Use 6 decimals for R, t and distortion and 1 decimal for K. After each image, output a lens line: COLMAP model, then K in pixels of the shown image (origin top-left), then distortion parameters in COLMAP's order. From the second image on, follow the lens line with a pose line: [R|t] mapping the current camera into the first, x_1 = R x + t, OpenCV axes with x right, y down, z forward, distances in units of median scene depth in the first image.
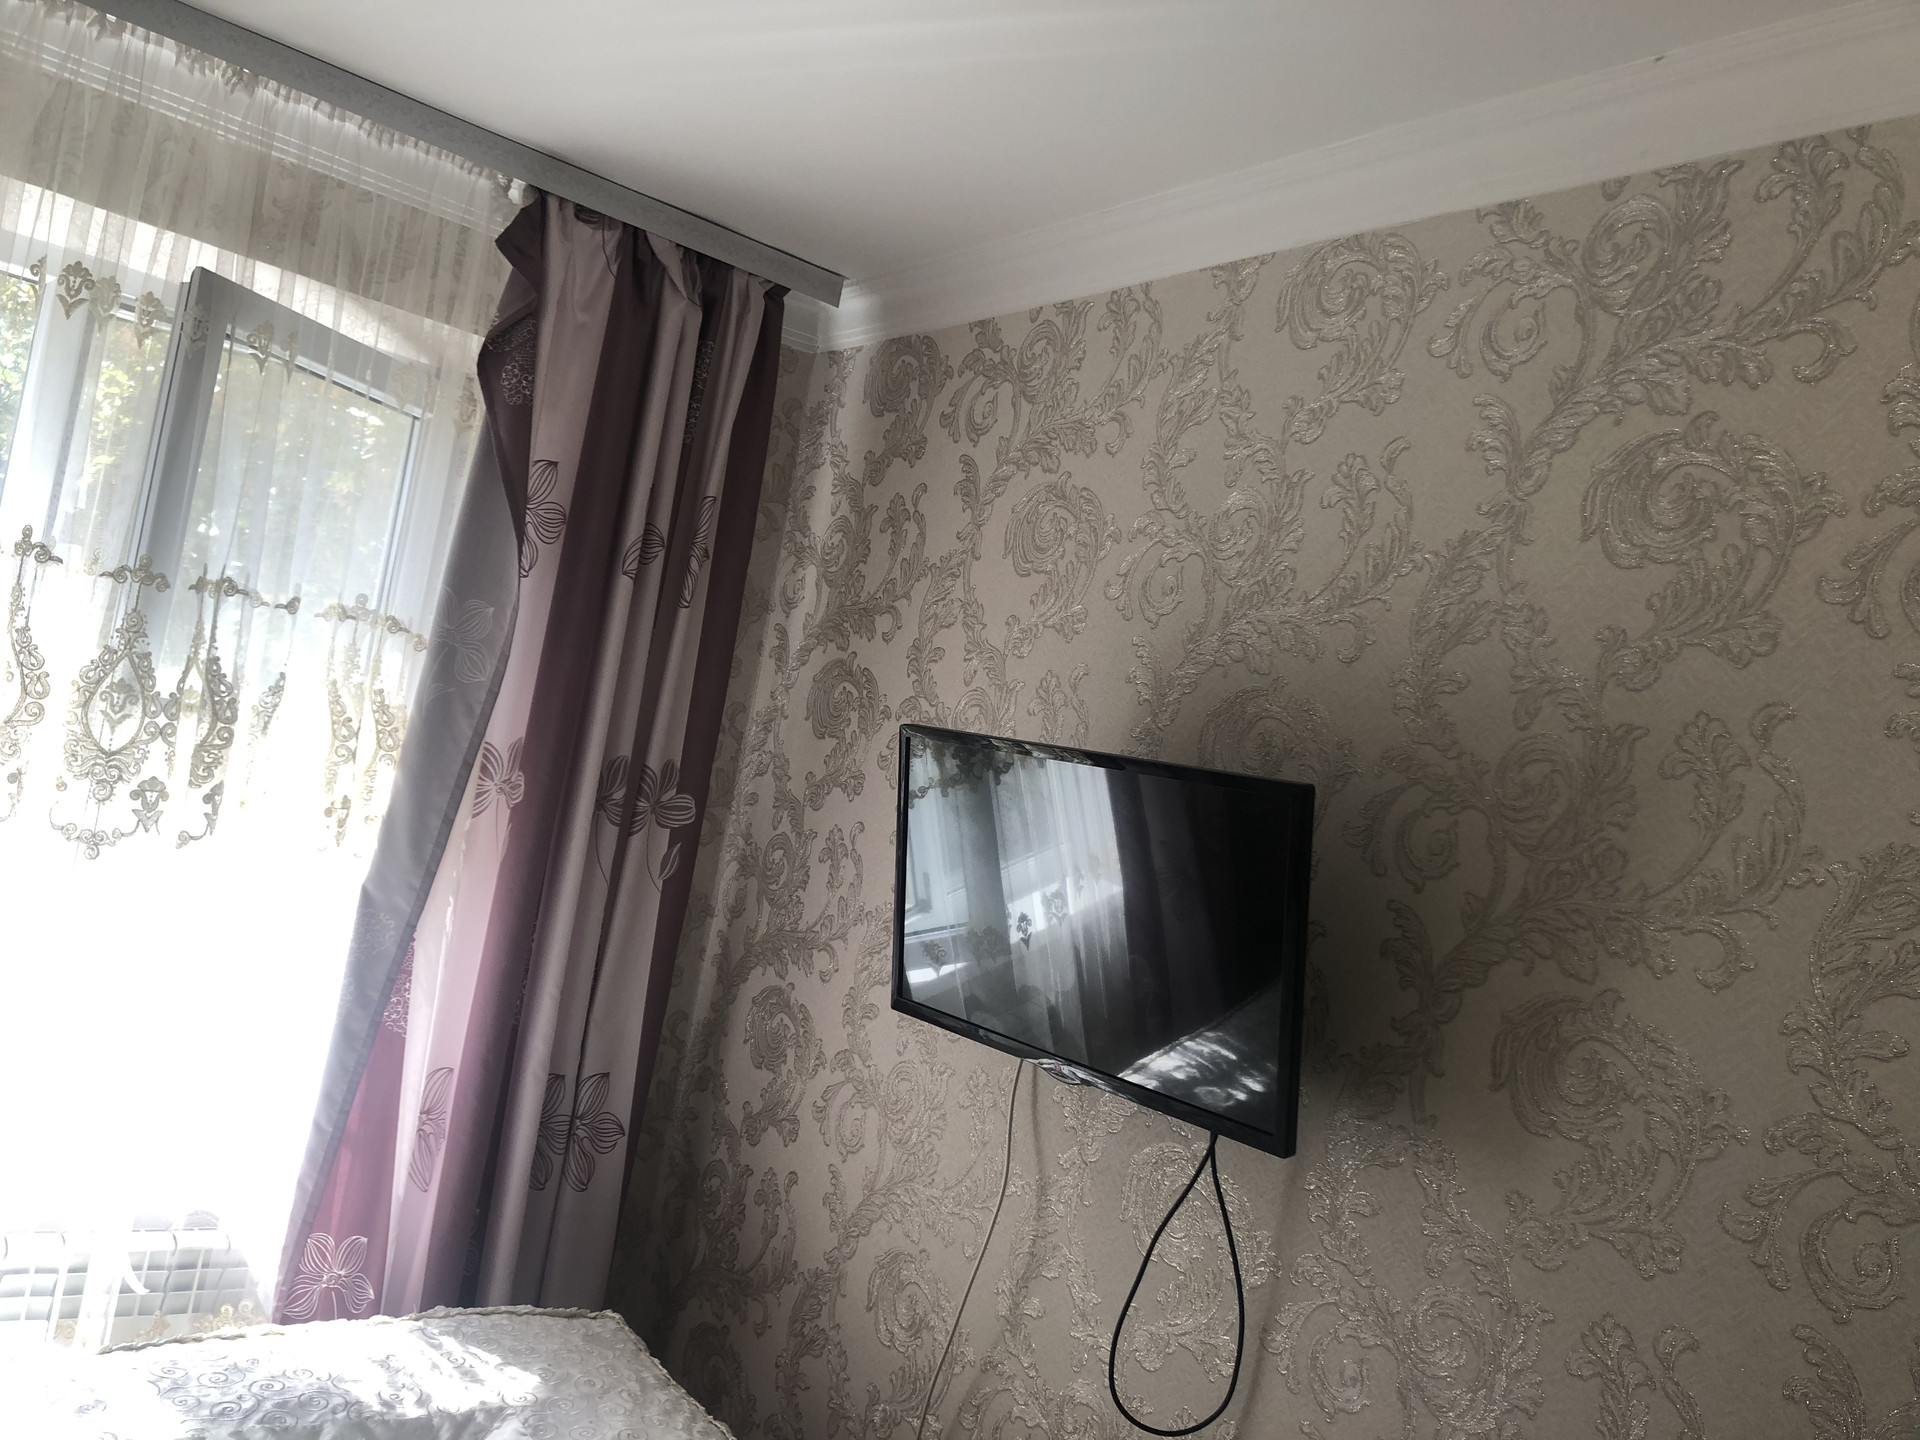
lens RADIAL K [[1567.7, 0, 965.6], [0, 1567.7, 710.6], [0, 0, 1]] dist [0.018157, -0.017060]
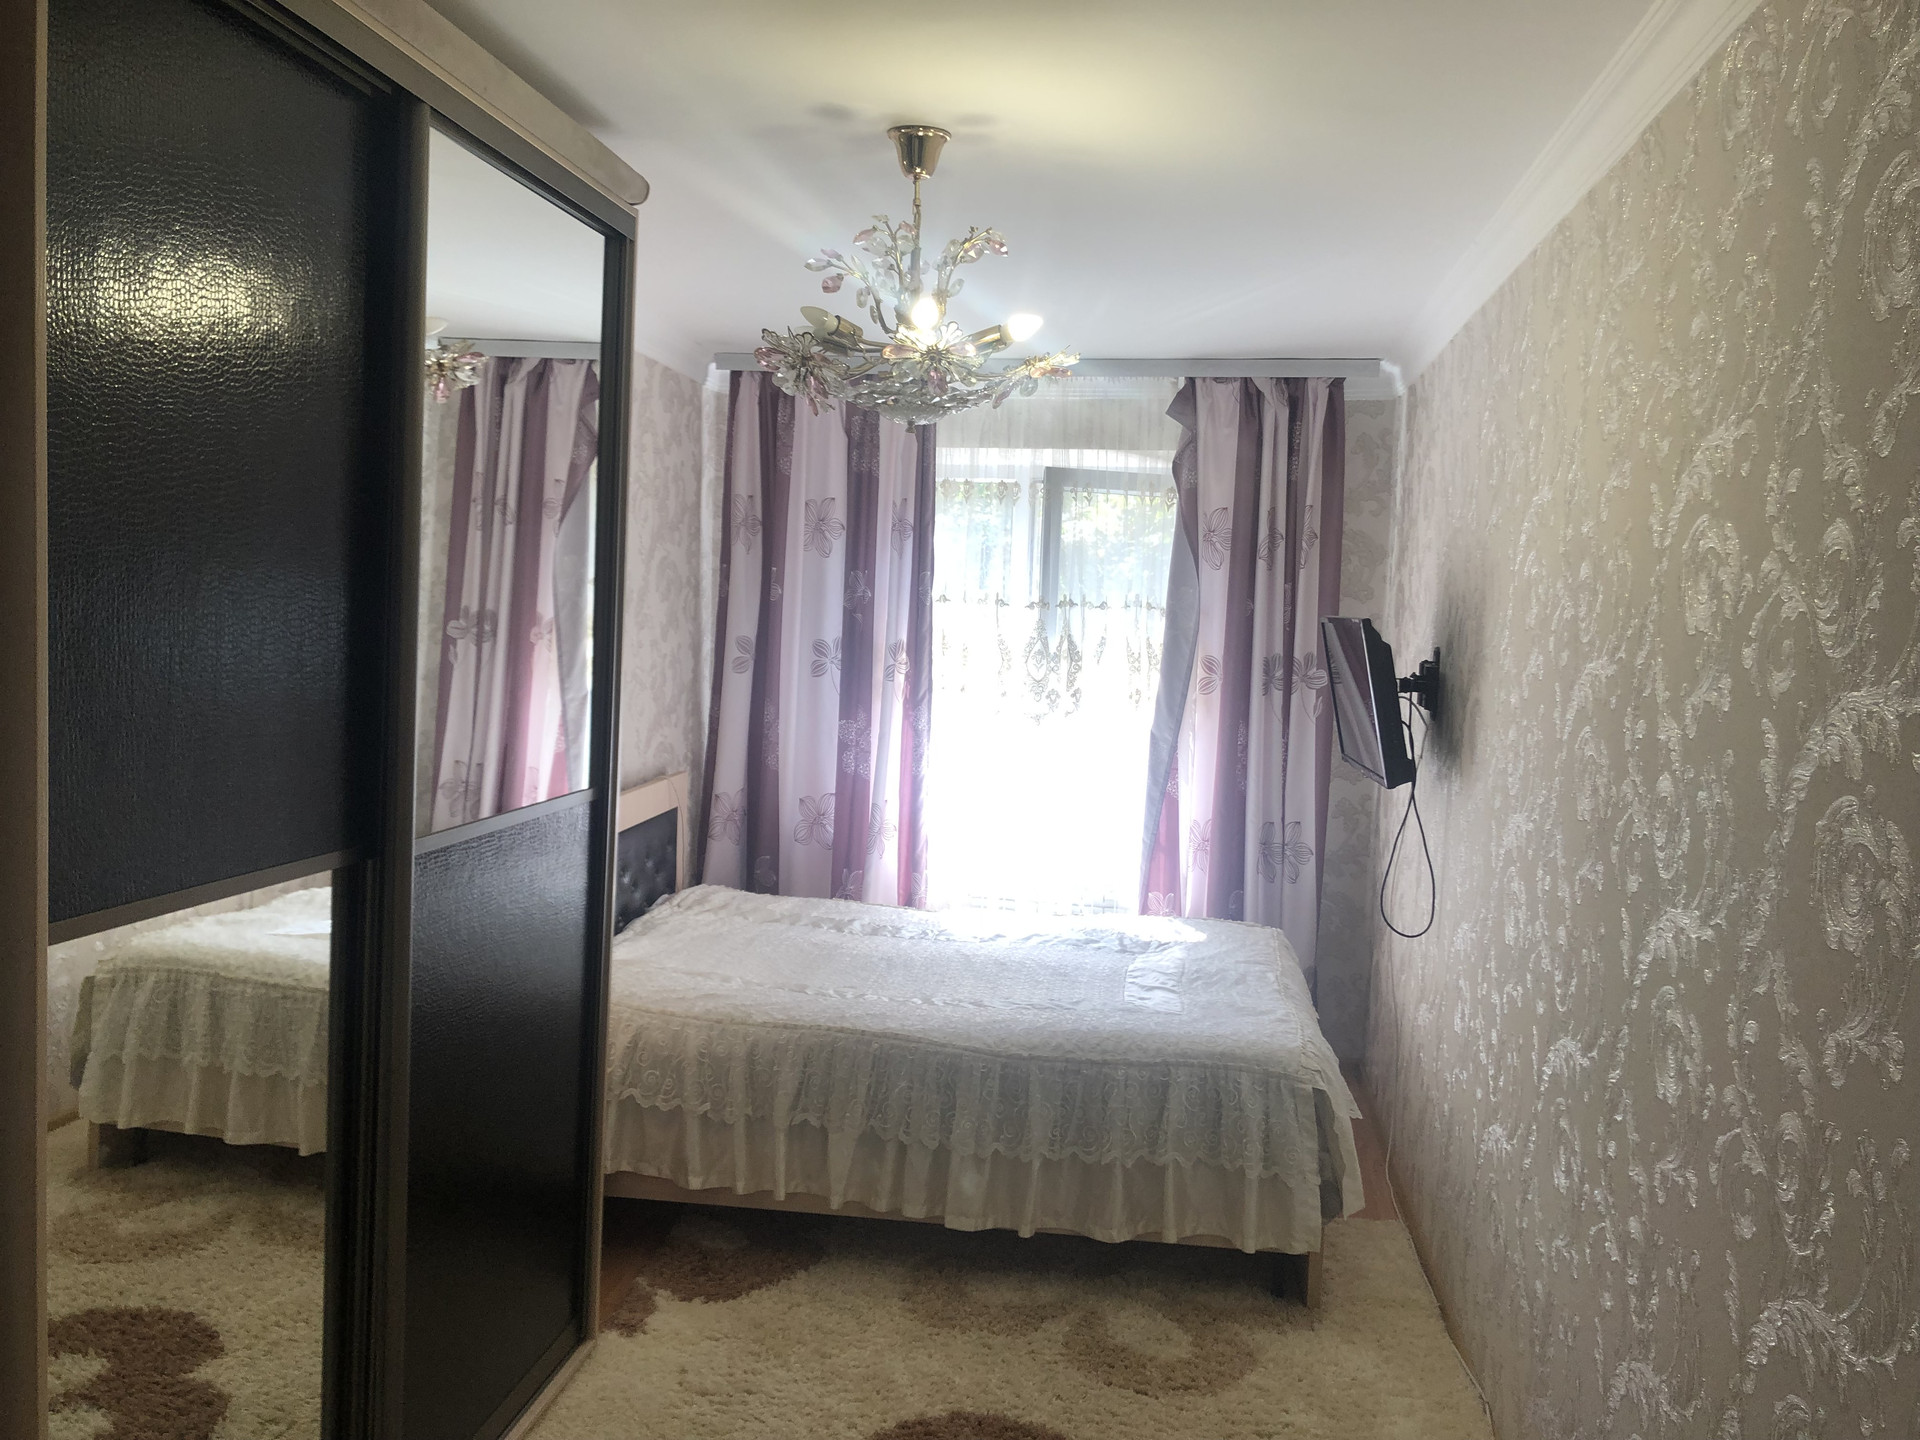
lens RADIAL K [[1567.7, 0, 959.5], [0, 1567.7, 719.1], [0, 0, 1]] dist [0.018157, -0.017060]
pose [[0.697981, -0.112570, -0.707213, 0.936052], [0.132415, 0.990826, -0.027028, 0.119426], [0.703768, -0.074780, 0.706483, -0.679876]]
